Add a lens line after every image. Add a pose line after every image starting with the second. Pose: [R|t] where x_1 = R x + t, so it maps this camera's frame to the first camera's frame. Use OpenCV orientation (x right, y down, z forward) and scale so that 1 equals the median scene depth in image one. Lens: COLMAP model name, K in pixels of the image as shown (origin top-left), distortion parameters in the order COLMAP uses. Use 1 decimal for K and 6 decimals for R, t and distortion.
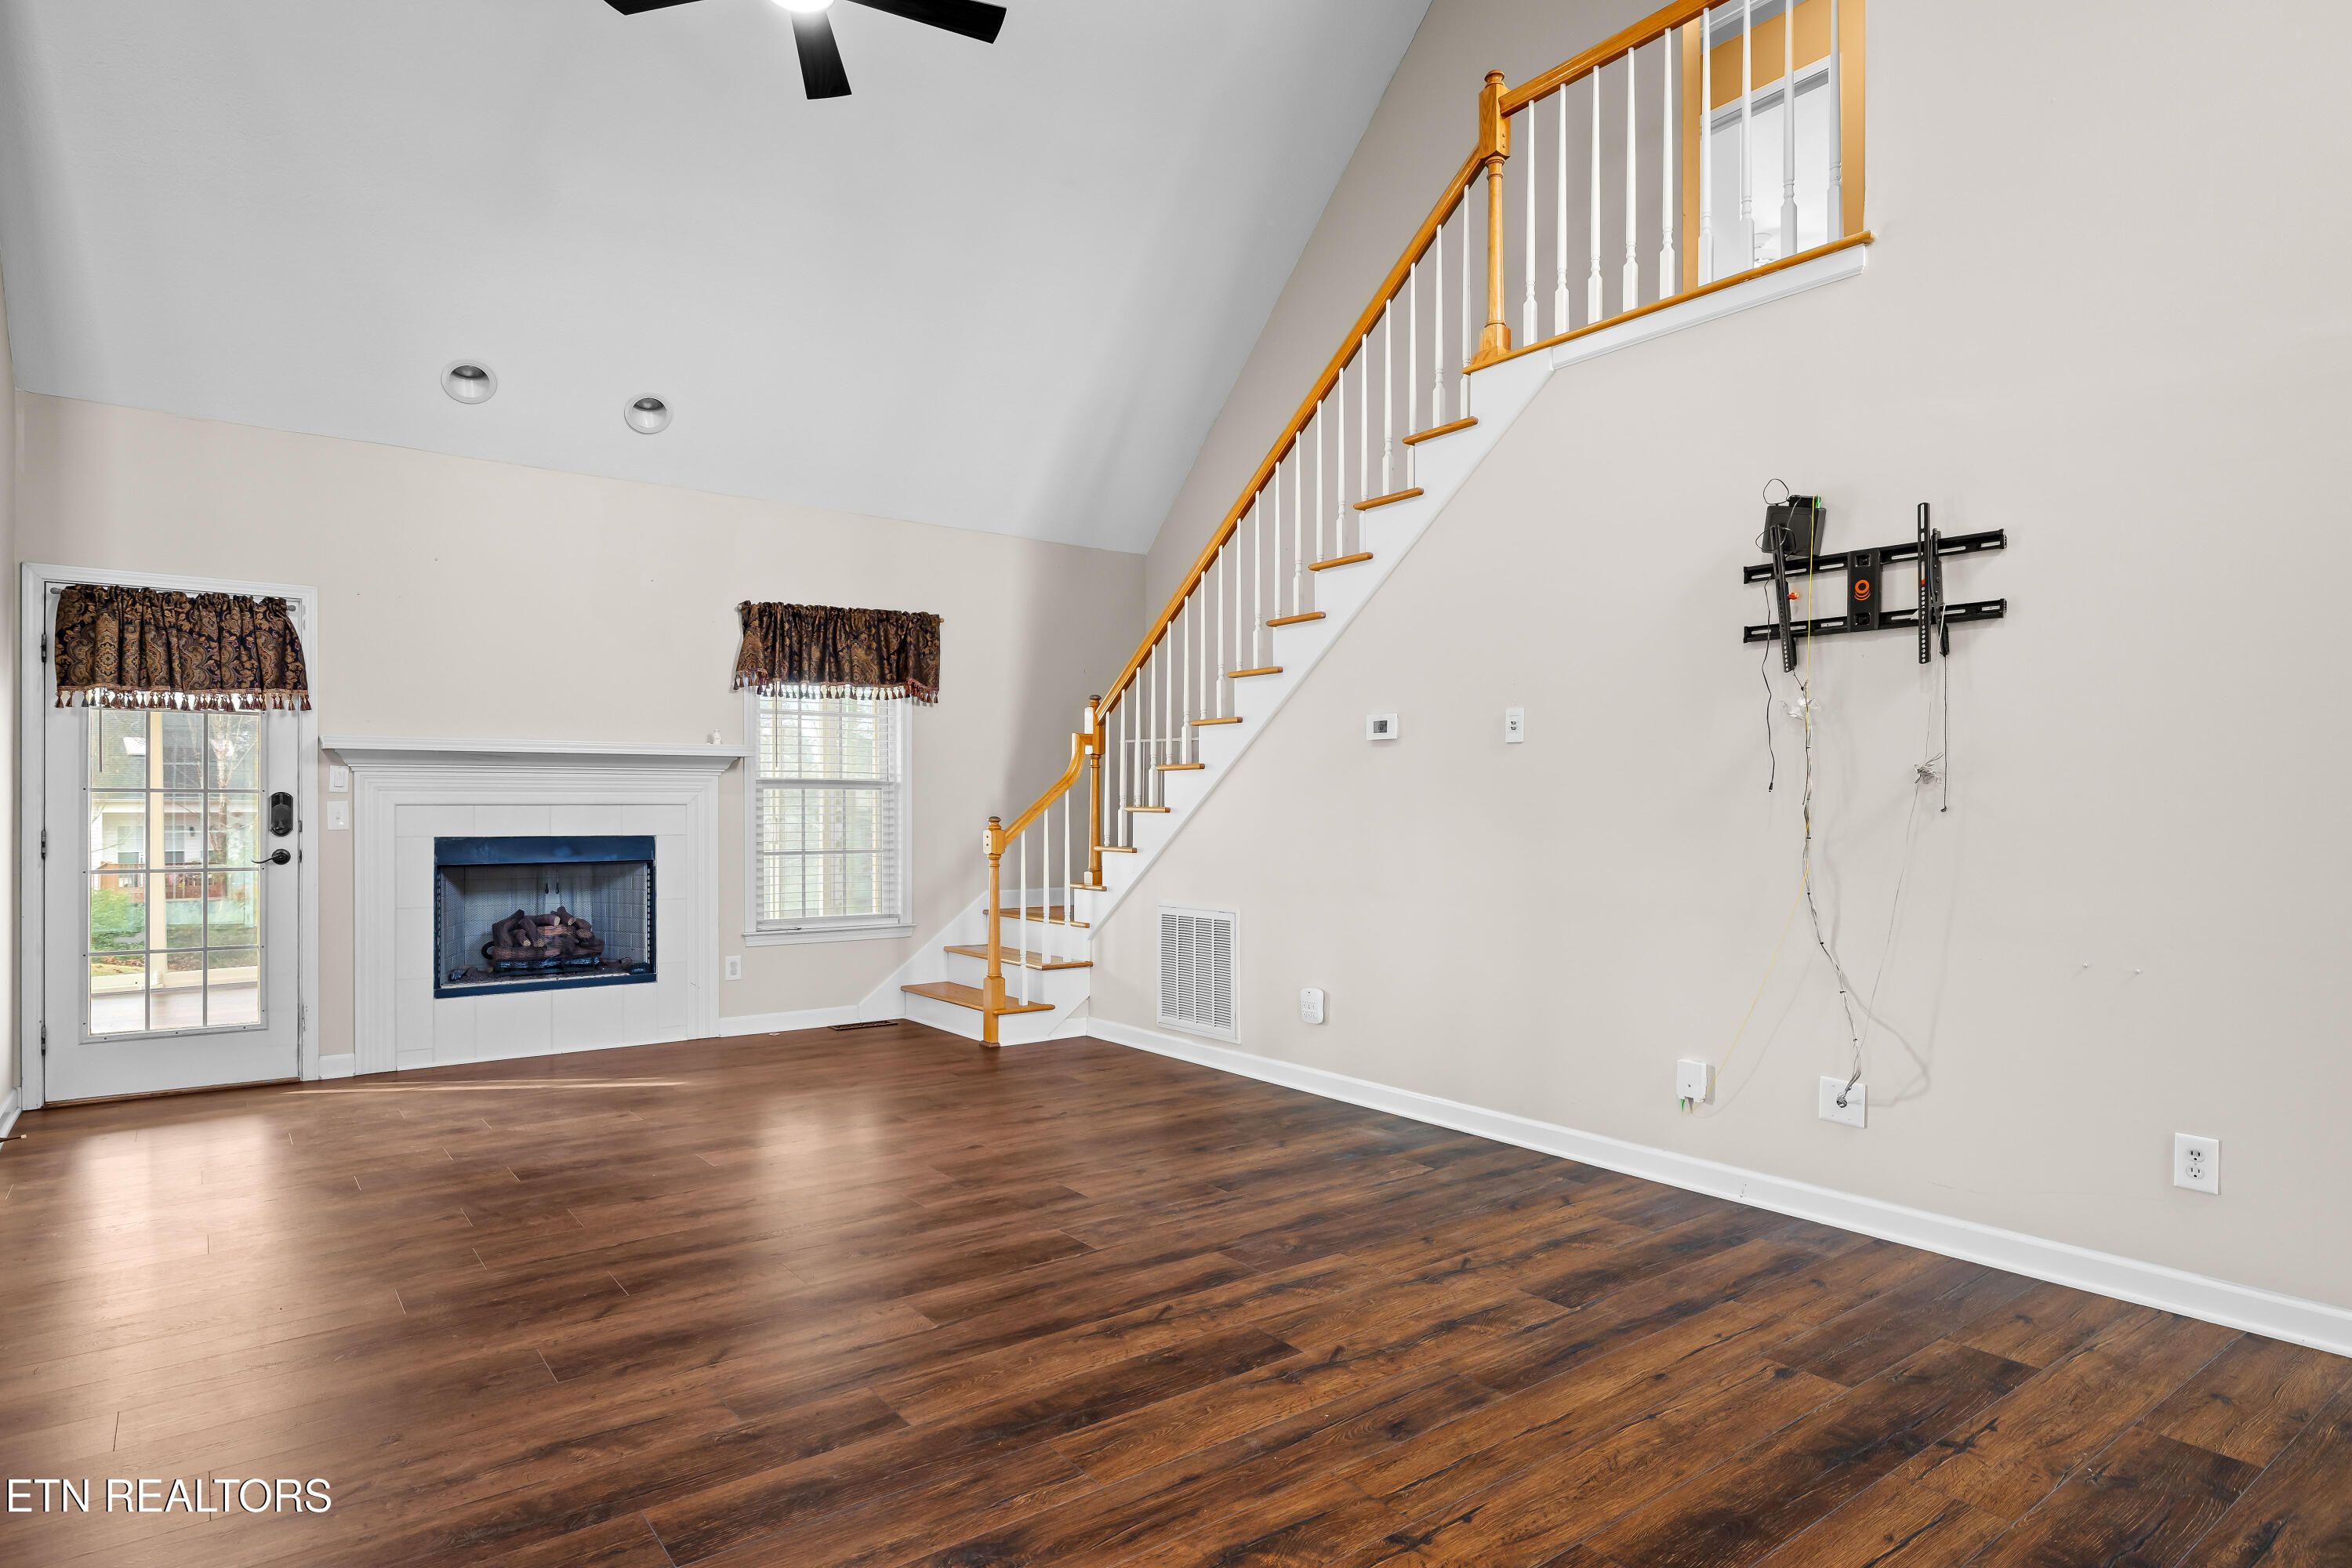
lens RADIAL K [[1283.2, 0, 1137.7], [0, 1283.2, 808.6], [0, 0, 1]] dist [-0.002147, 0.000881]
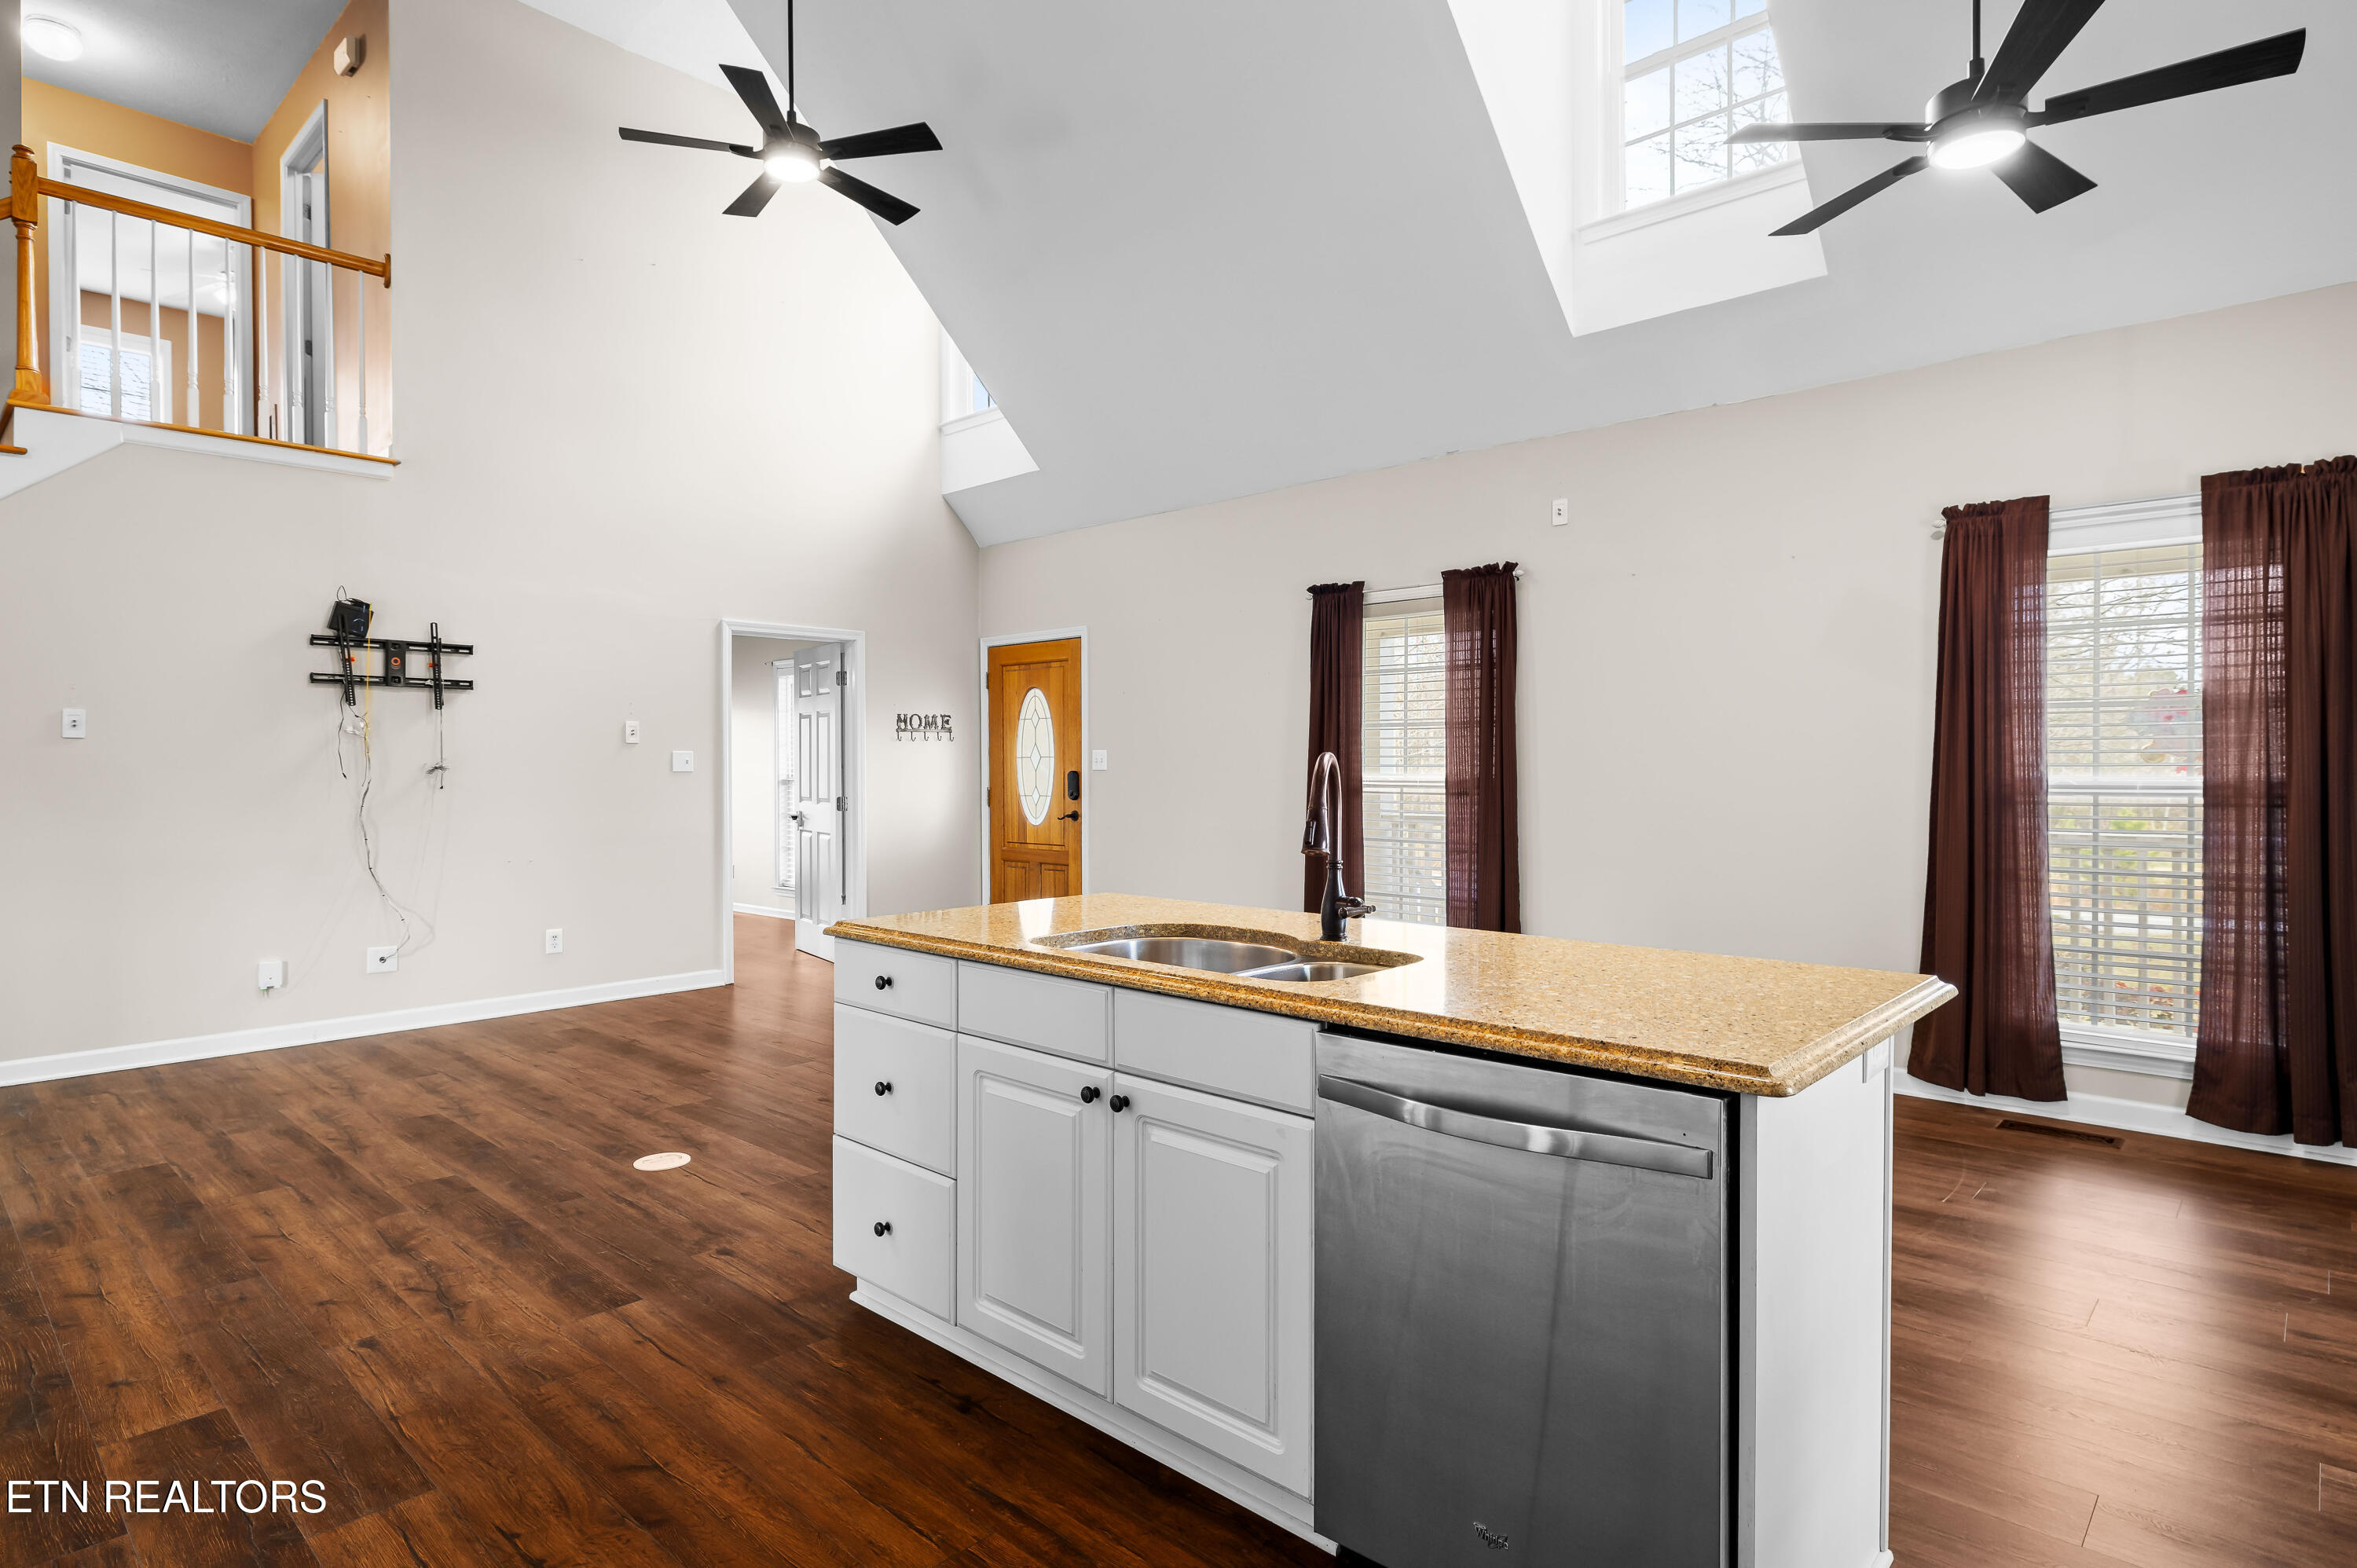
lens RADIAL K [[1246.3, 0, 1191.5], [0, 1246.3, 759.5], [0, 0, 1]] dist [0.002439, -0.002066]
pose [[-0.188855, 0.004587, 0.981994, -0.951228], [0.006805, 0.999971, -0.003363, -0.018918], [-0.981981, 0.006047, -0.188881, 0.185722]]
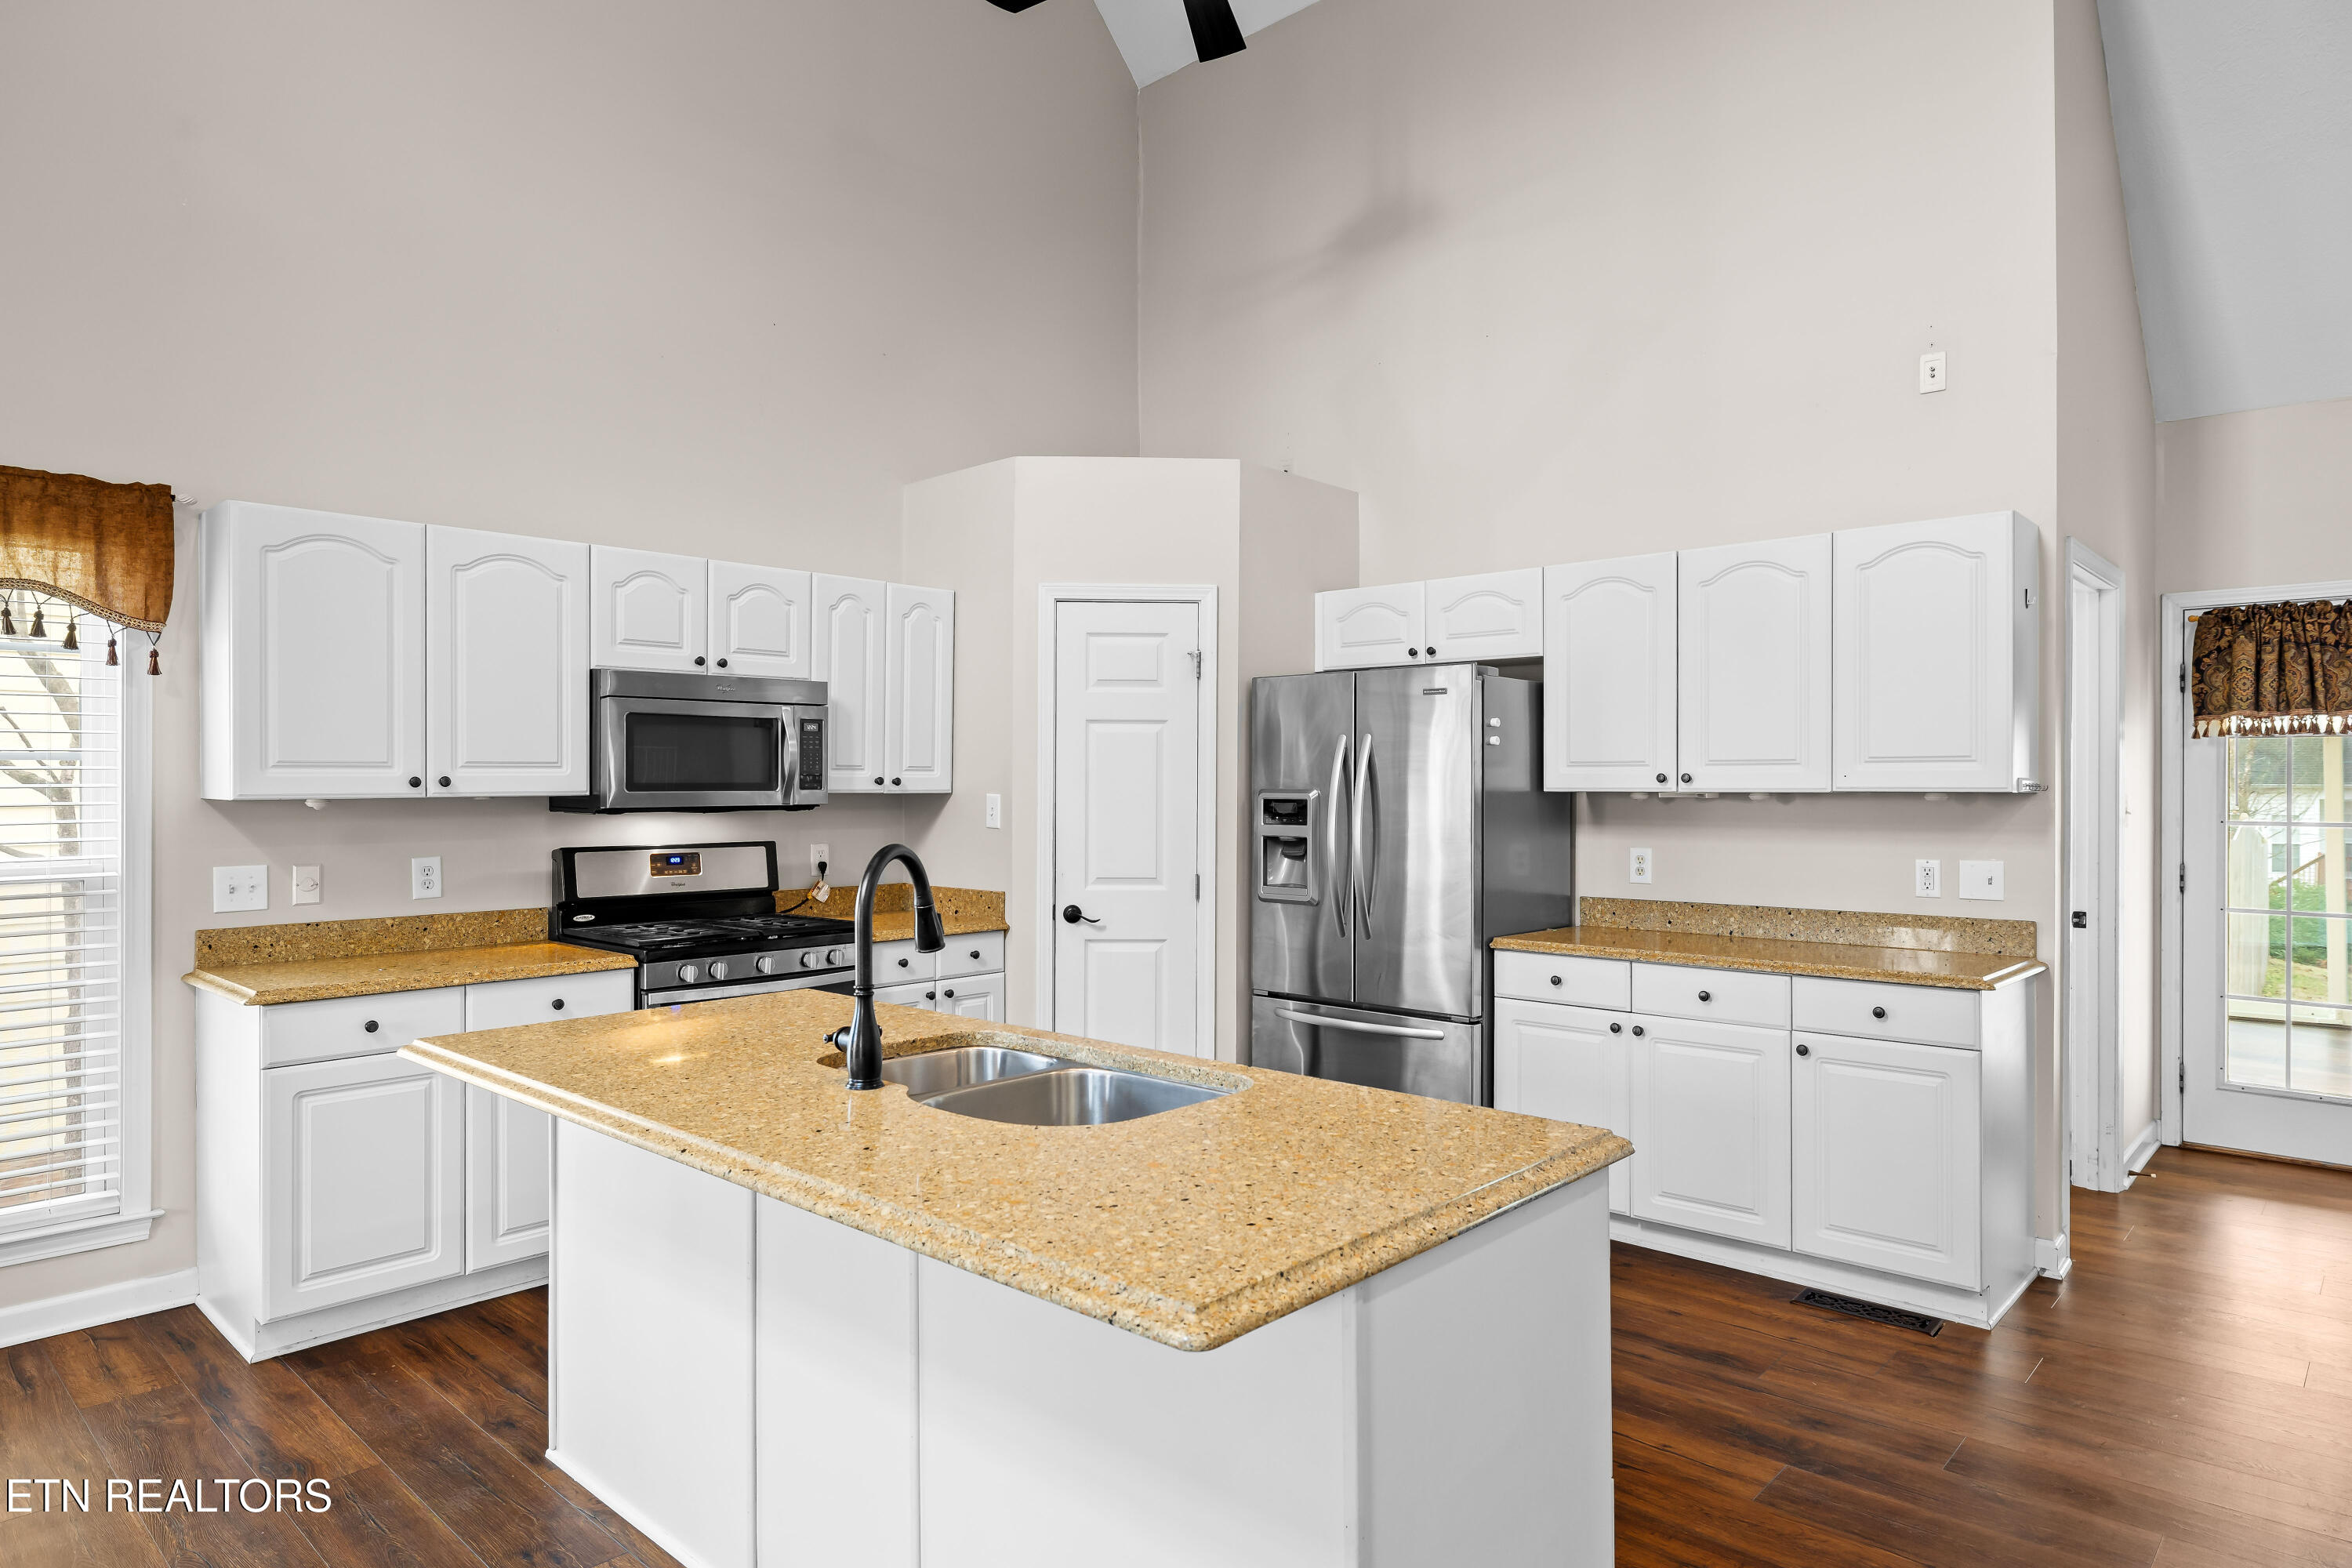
lens RADIAL K [[1379.5, 0, 1181.5], [0, 1379.5, 778.0], [0, 0, 1]] dist [0.009771, -0.011781]
pose [[0.188858, -0.002553, -0.982001, 0.042432], [-0.000542, 0.999996, -0.002704, -0.045286], [0.982004, 0.001043, 0.188856, 0.046261]]
